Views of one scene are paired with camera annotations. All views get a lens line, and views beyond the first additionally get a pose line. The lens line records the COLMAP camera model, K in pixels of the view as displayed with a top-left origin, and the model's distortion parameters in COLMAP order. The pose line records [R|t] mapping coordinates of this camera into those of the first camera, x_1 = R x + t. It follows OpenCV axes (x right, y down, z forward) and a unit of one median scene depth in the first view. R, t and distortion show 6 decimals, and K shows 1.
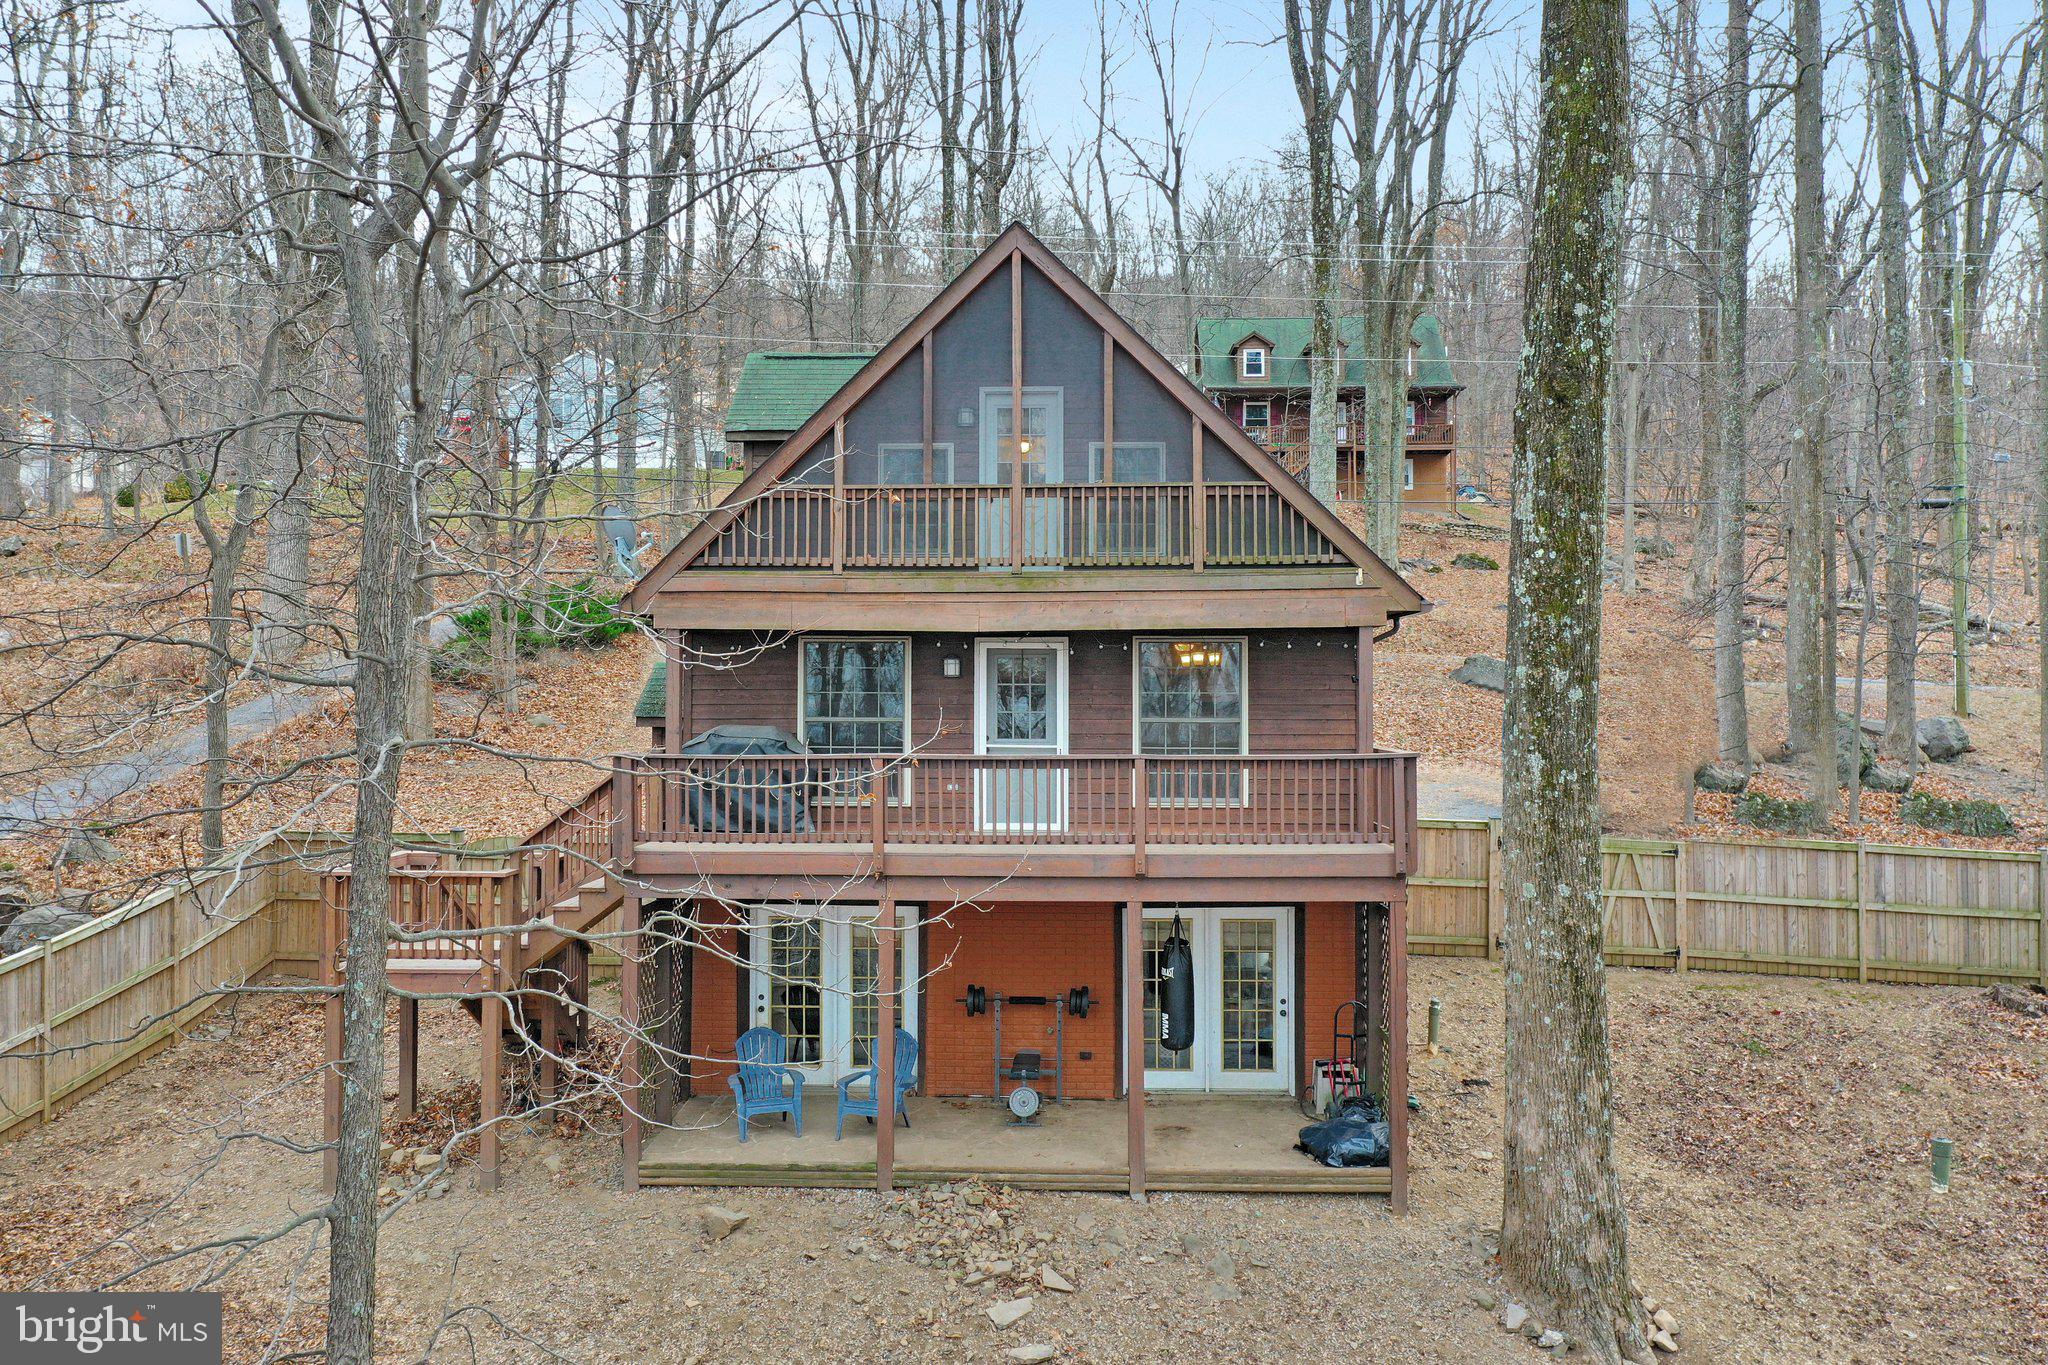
lens RADIAL K [[1618.0, 0, 1006.4], [0, 1618.0, 683.2], [0, 0, 1]] dist [-0.005382, -0.005651]
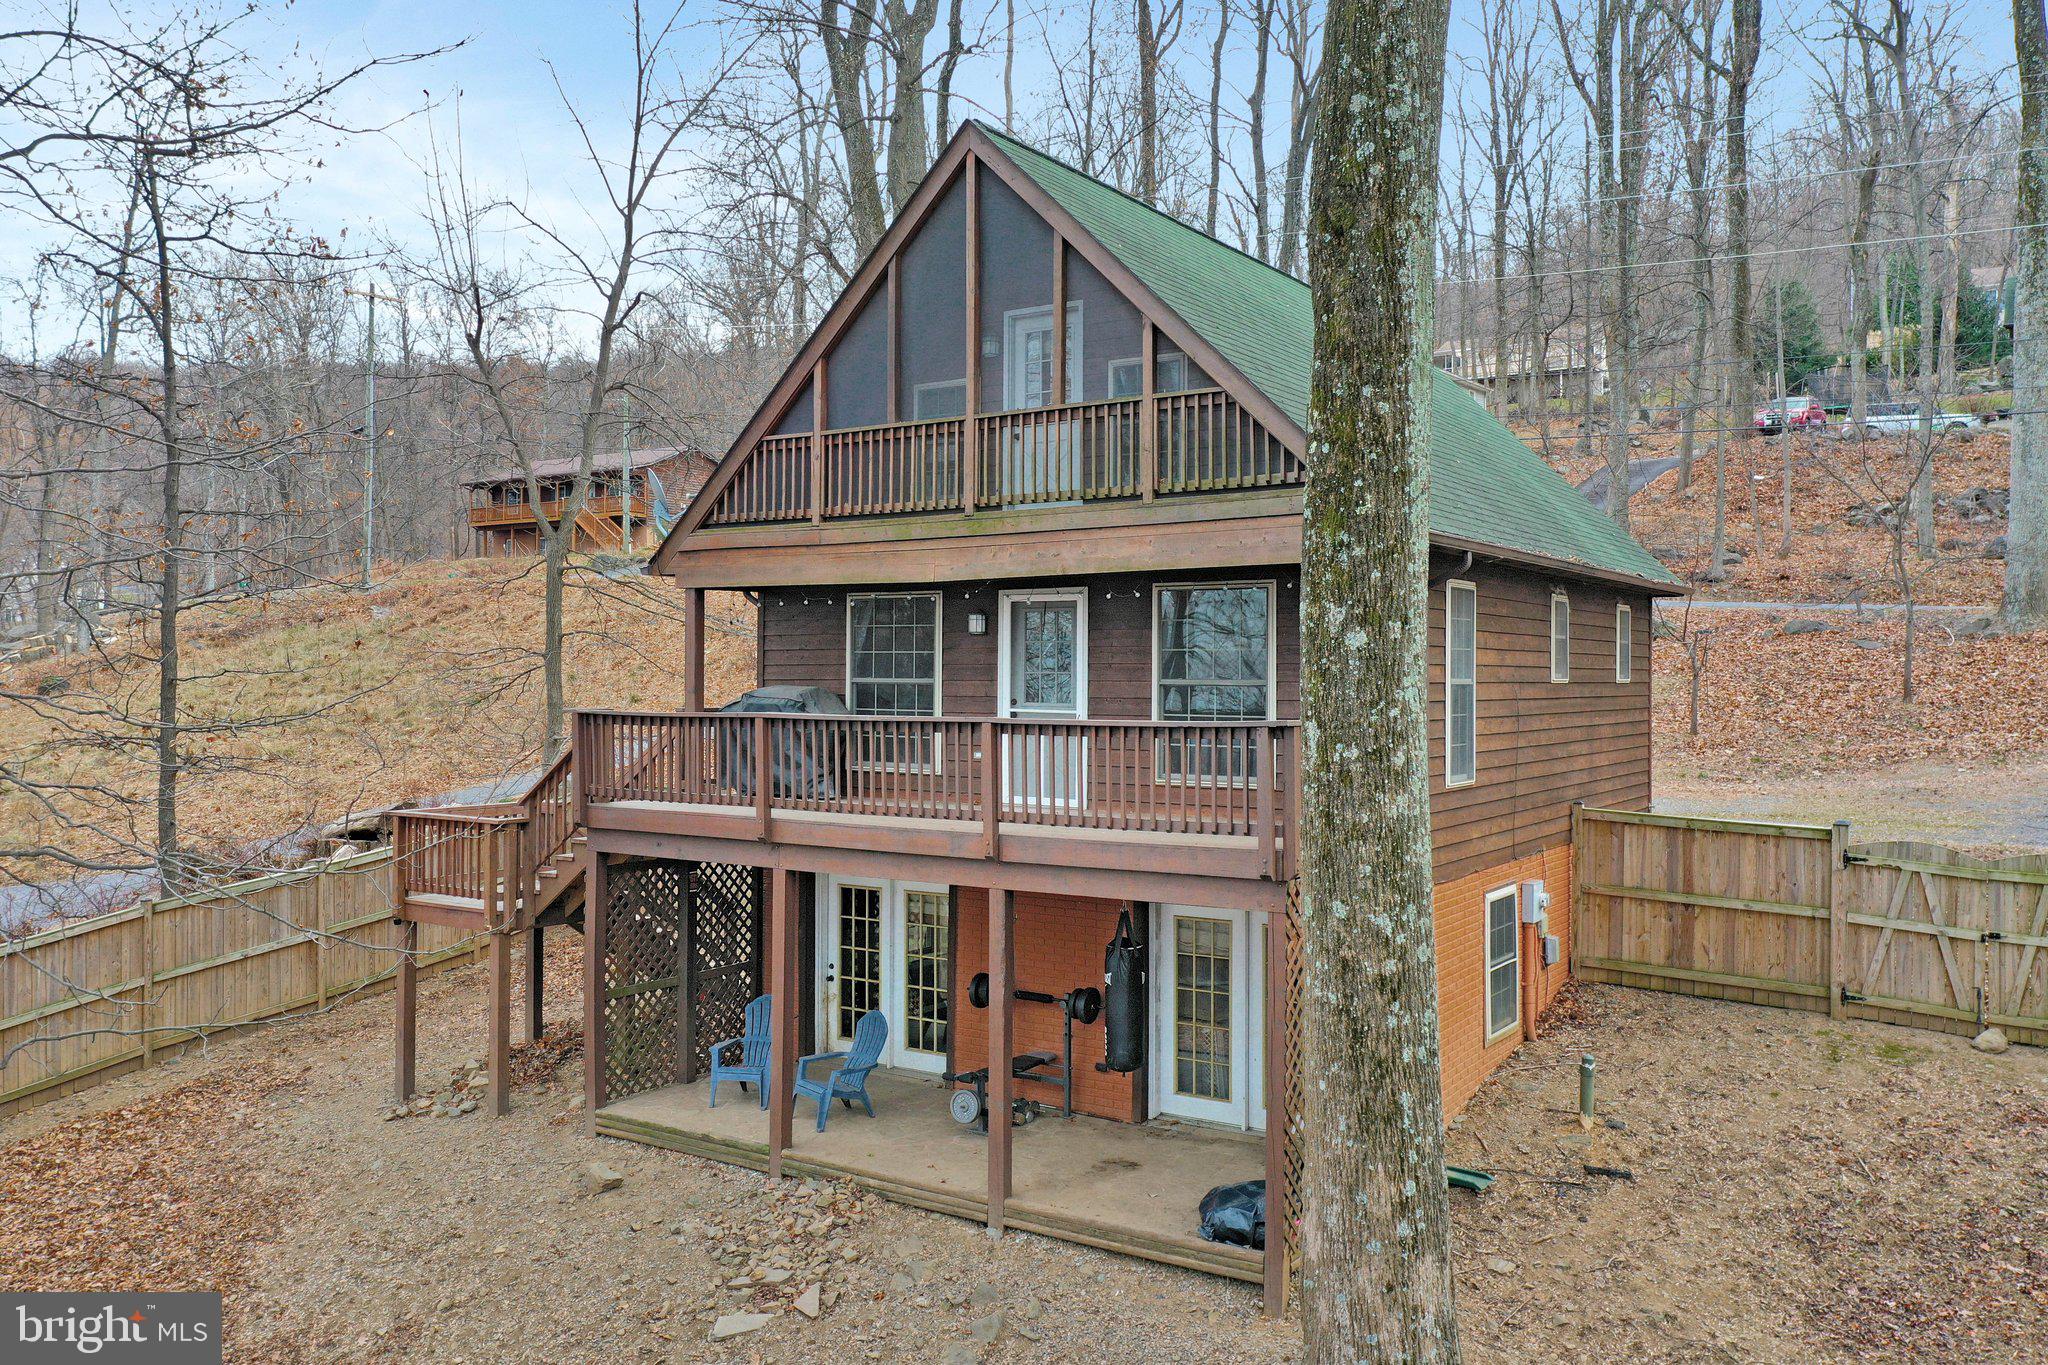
lens RADIAL K [[1618.0, 0, 1020.8], [0, 1618.0, 678.1], [0, 0, 1]] dist [-0.005382, -0.005651]
pose [[0.851964, 0.002203, -0.523595, 0.500501], [0.001969, 0.999971, 0.007412, 0.015443], [0.523596, -0.007345, 0.851935, 0.254818]]
